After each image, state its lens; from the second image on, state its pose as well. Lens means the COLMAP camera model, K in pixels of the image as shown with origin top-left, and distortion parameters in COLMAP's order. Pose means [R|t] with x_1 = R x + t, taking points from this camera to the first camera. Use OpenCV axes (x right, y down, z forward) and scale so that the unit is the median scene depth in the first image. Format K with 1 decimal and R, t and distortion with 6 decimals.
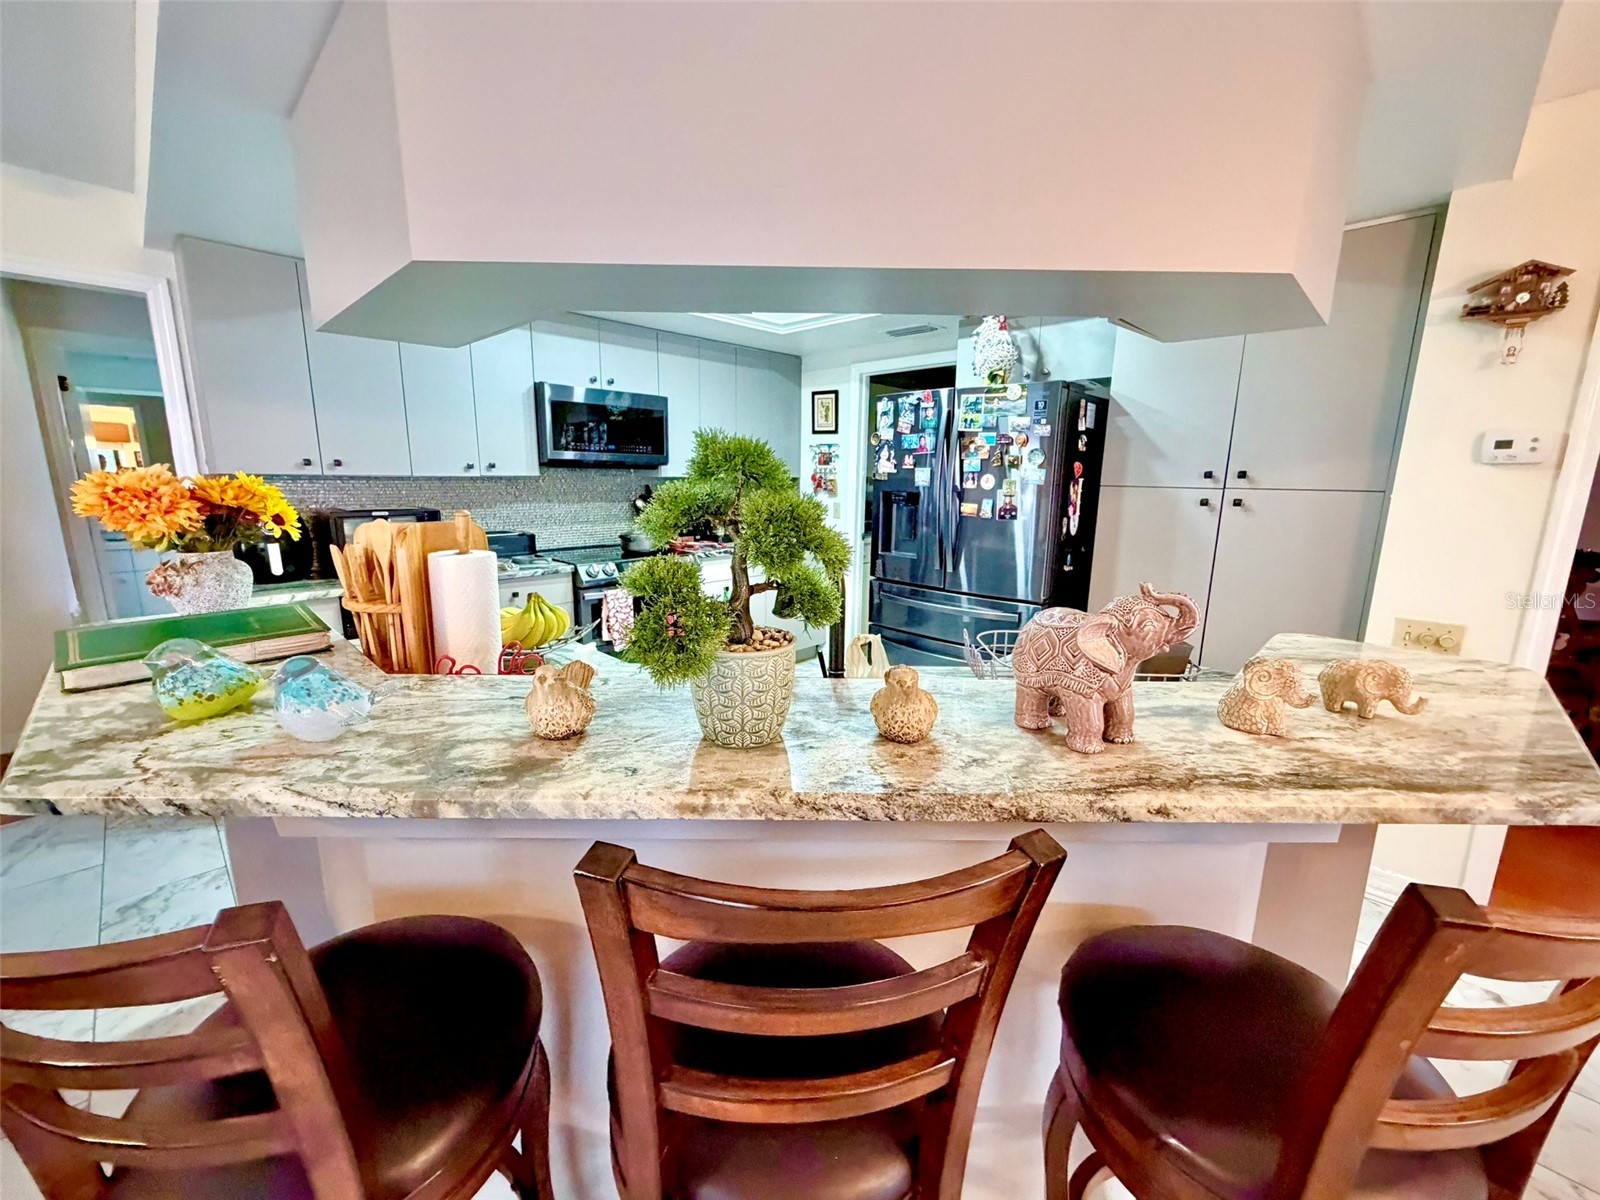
lens RADIAL K [[639.7, 0, 797.7], [0, 639.7, 596.4], [0, 0, 1]] dist [-0.001589, 0.000656]
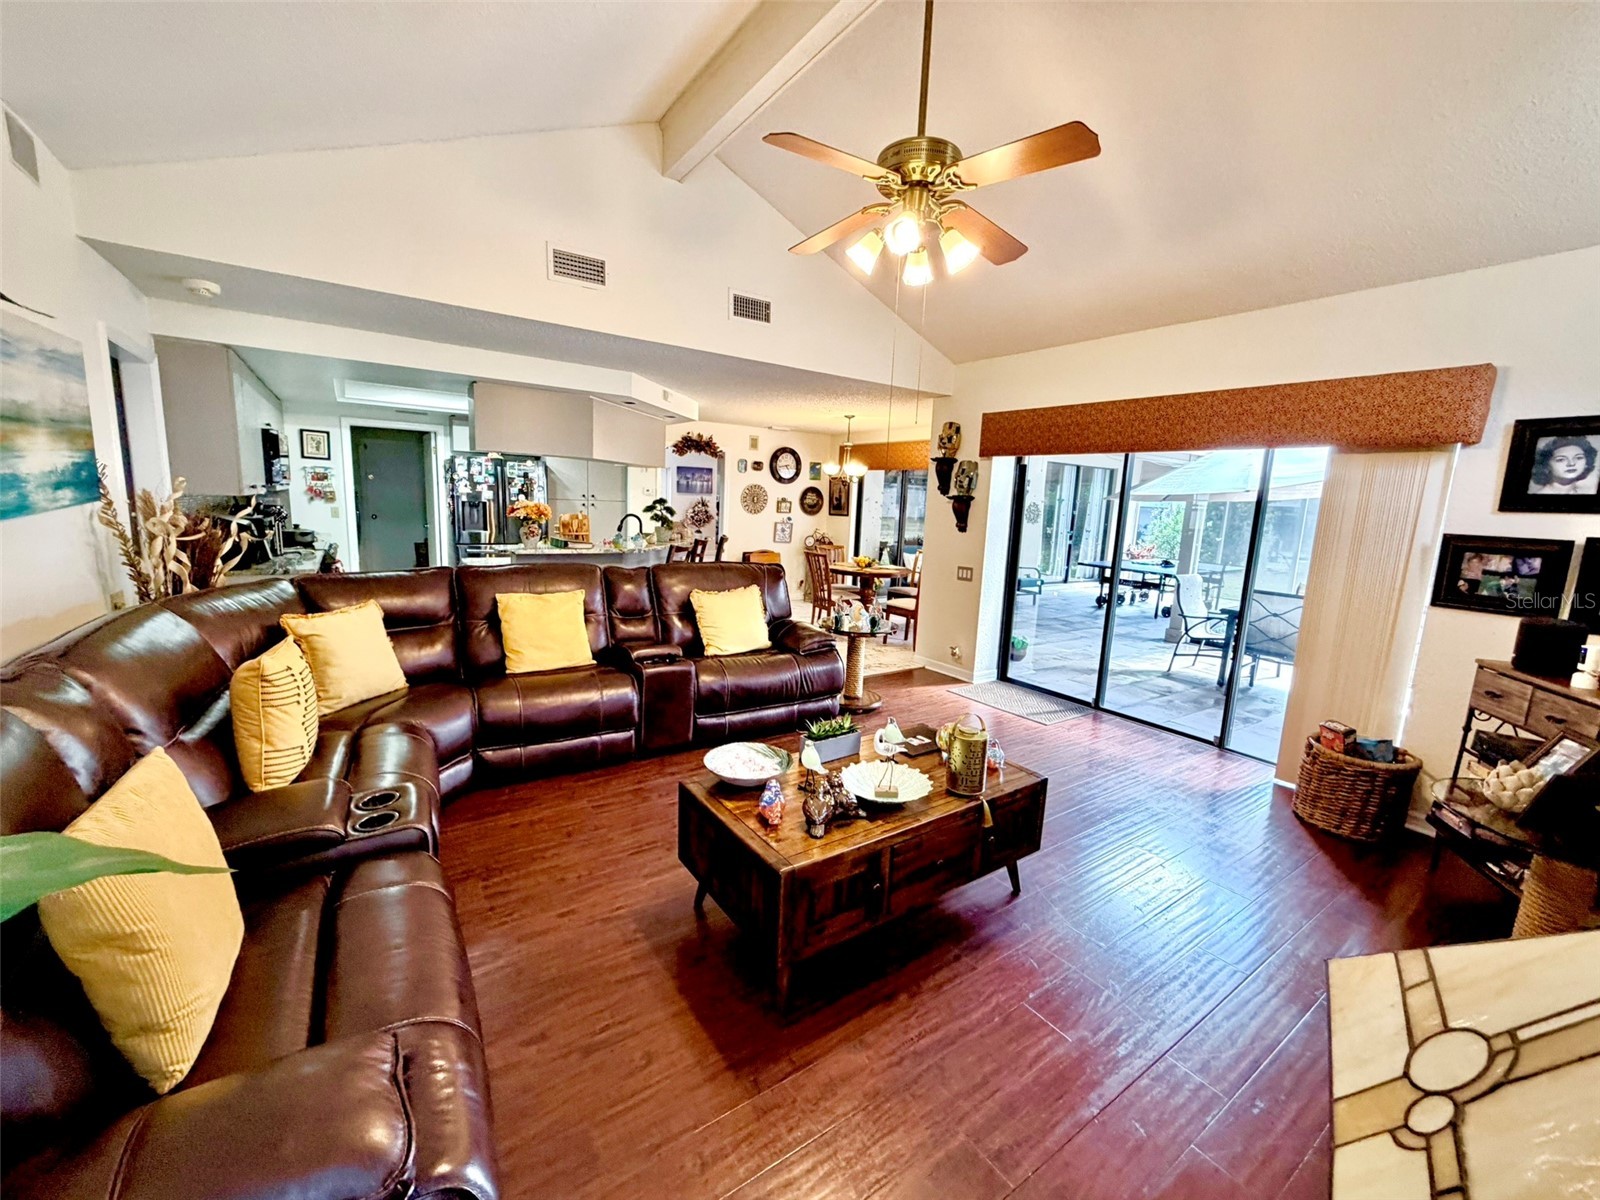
lens RADIAL K [[639.7, 0, 797.8], [0, 639.7, 598.3], [0, 0, 1]] dist [-0.001589, 0.000656]
pose [[0.197057, -0.155851, 0.967925, -1.877893], [0.146504, 0.980879, 0.128111, 0.042046], [-0.969384, 0.116560, 0.216122, -0.513380]]
